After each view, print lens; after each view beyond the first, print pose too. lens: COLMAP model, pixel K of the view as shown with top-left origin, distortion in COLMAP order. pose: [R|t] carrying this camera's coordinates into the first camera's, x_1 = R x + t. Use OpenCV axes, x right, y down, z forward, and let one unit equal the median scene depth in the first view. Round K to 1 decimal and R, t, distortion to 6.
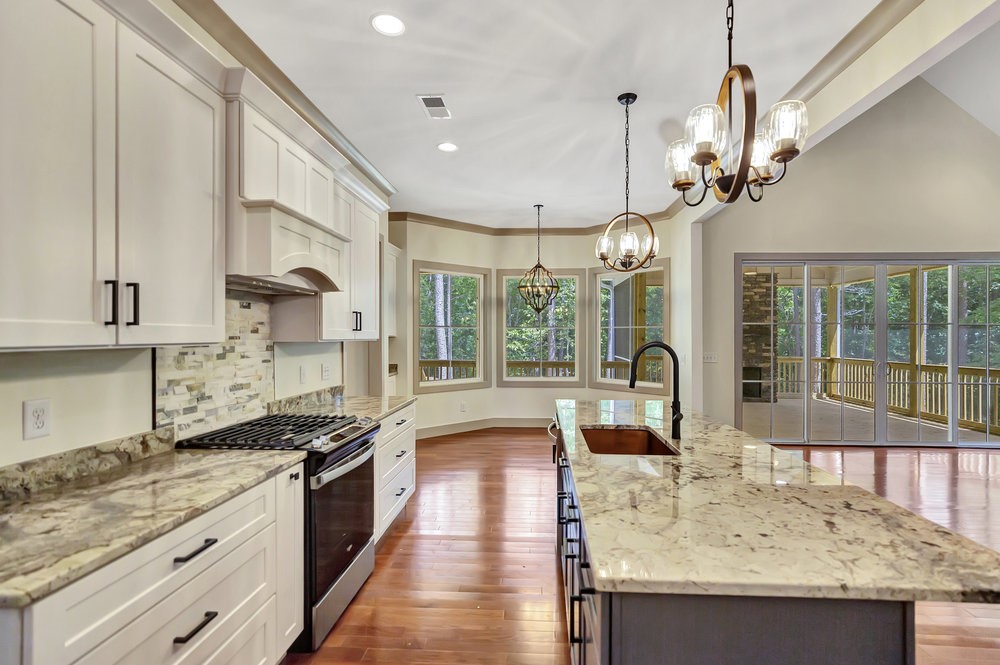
lens RADIAL K [[489.1, 0, 515.4], [0, 489.1, 333.1], [0, 0, 1]] dist [0.000250, 0.000197]
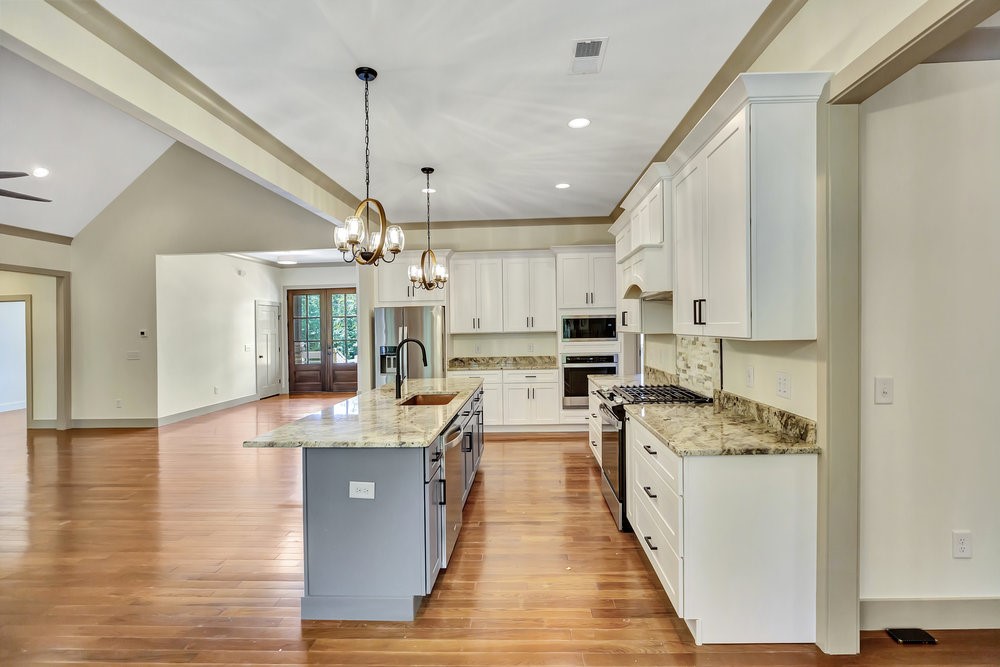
lens RADIAL K [[454.7, 0, 500.0], [0, 454.7, 333.5], [0, 0, 1]] dist [0.000597, 0.000264]
pose [[-0.999681, 0.022265, -0.011910, 0.005174], [0.022172, 0.999723, 0.007849, -0.004081], [0.012081, 0.007582, -0.999898, 2.227208]]
